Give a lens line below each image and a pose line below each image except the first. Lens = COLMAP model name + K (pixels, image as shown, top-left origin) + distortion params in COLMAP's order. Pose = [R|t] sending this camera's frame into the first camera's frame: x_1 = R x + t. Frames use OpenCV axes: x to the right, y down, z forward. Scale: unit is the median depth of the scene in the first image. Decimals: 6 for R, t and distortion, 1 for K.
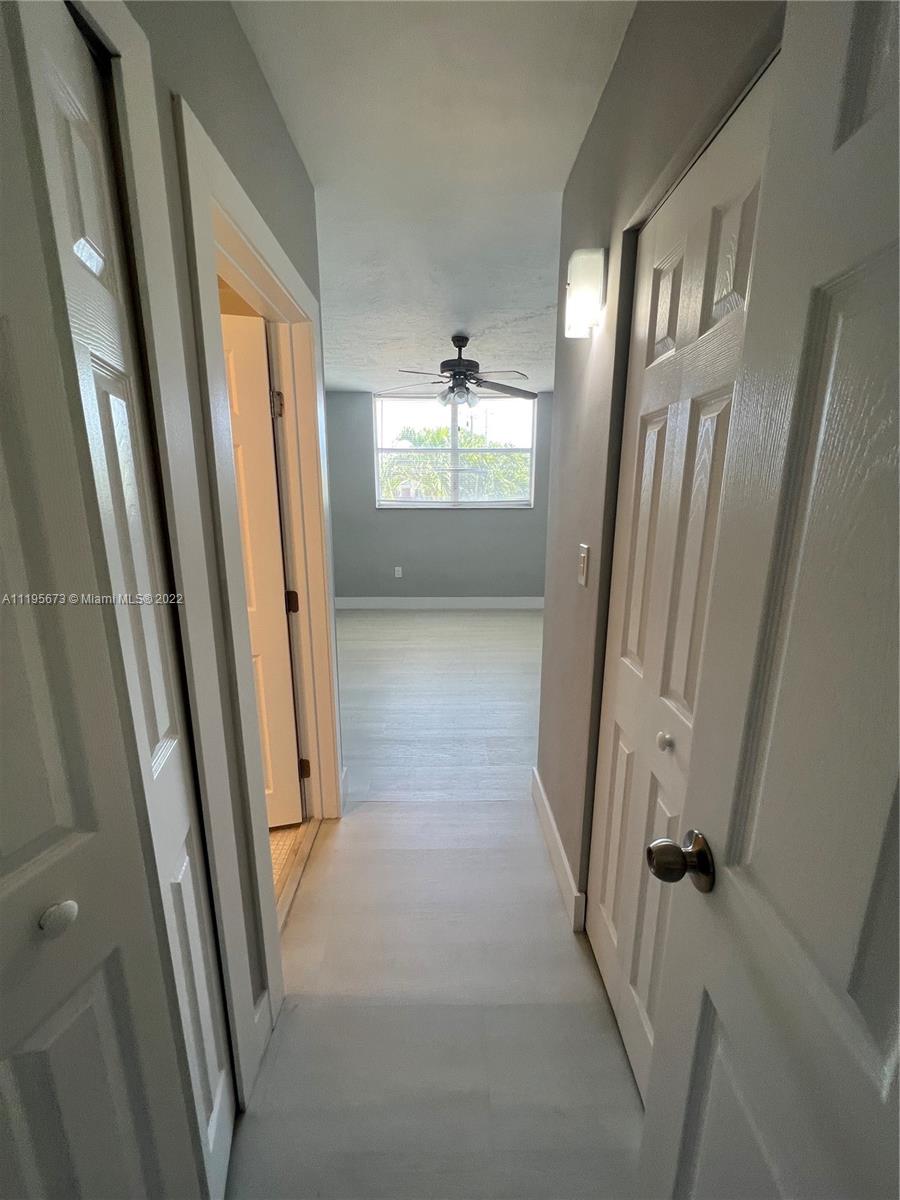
lens RADIAL K [[481.8, 0, 450.5], [0, 481.8, 599.1], [0, 0, 1]] dist [-0.001726, 0.000815]
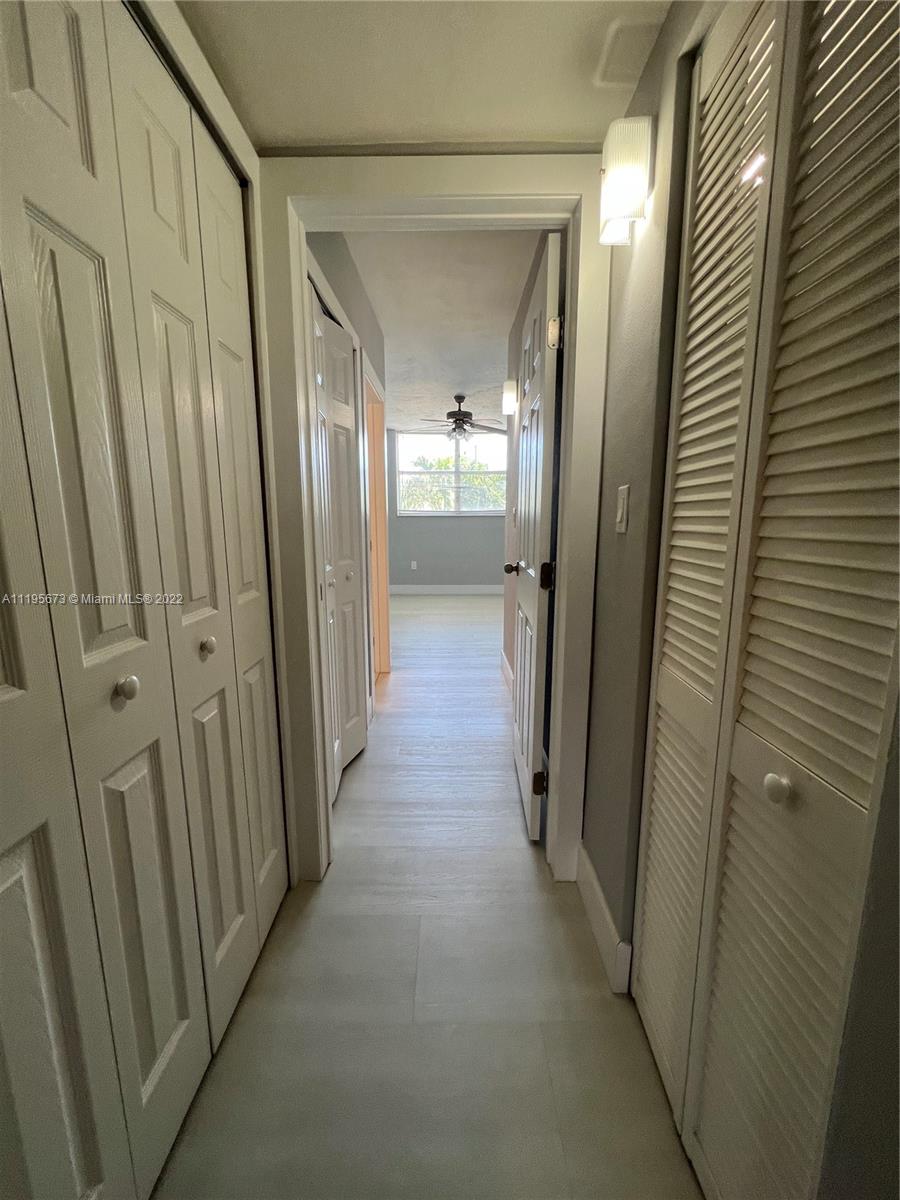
lens RADIAL K [[481.8, 0, 449.9], [0, 481.8, 600.2], [0, 0, 1]] dist [-0.001726, 0.000815]
pose [[0.999932, -0.000438, -0.011689, 0.004034], [-0.000191, 0.998551, -0.053806, 0.112927], [0.011696, 0.053805, 0.998483, -0.303168]]
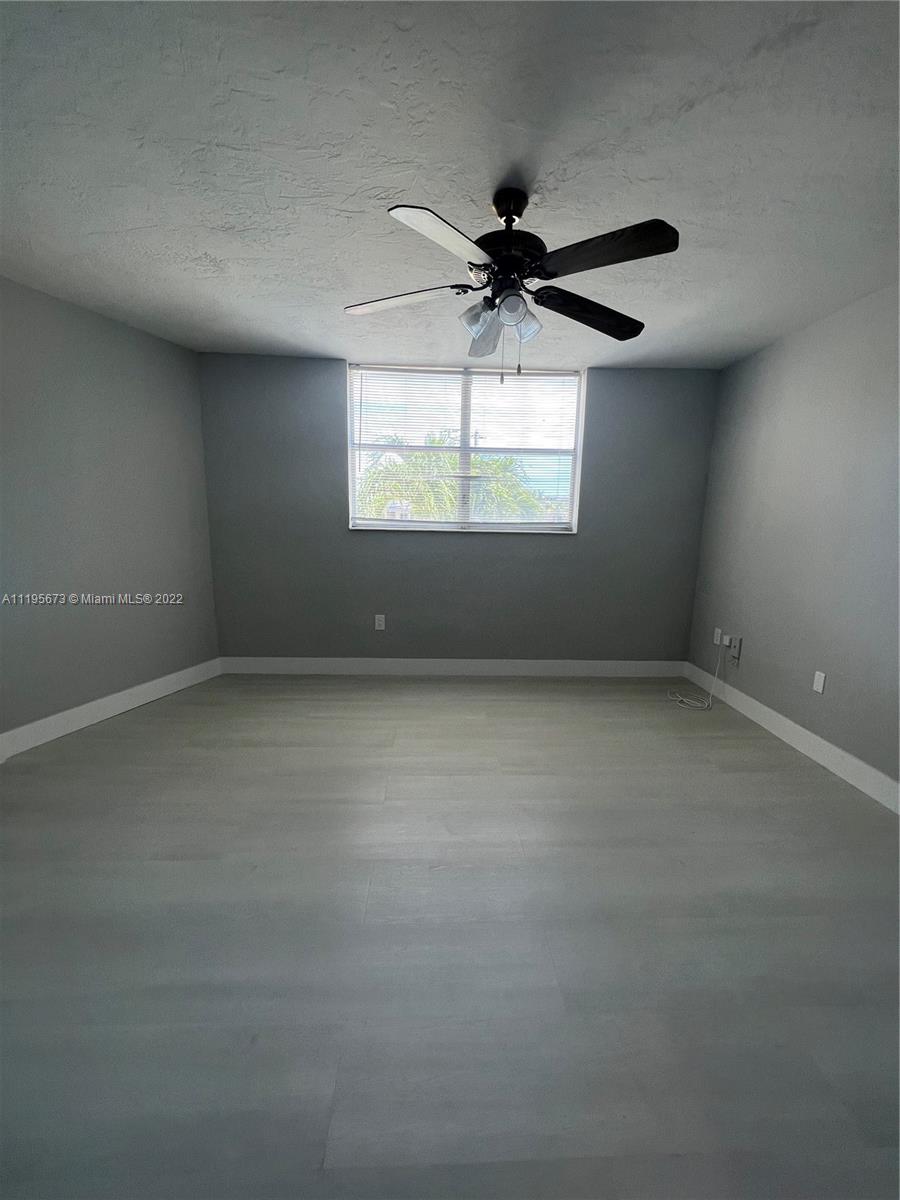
lens RADIAL K [[481.8, 0, 448.0], [0, 481.8, 597.9], [0, 0, 1]] dist [-0.001726, 0.000815]
pose [[0.999436, 0.015757, 0.029658, -0.033165], [-0.014275, 0.998670, -0.049546, -0.060378], [-0.030399, 0.049094, 0.998331, 0.321500]]
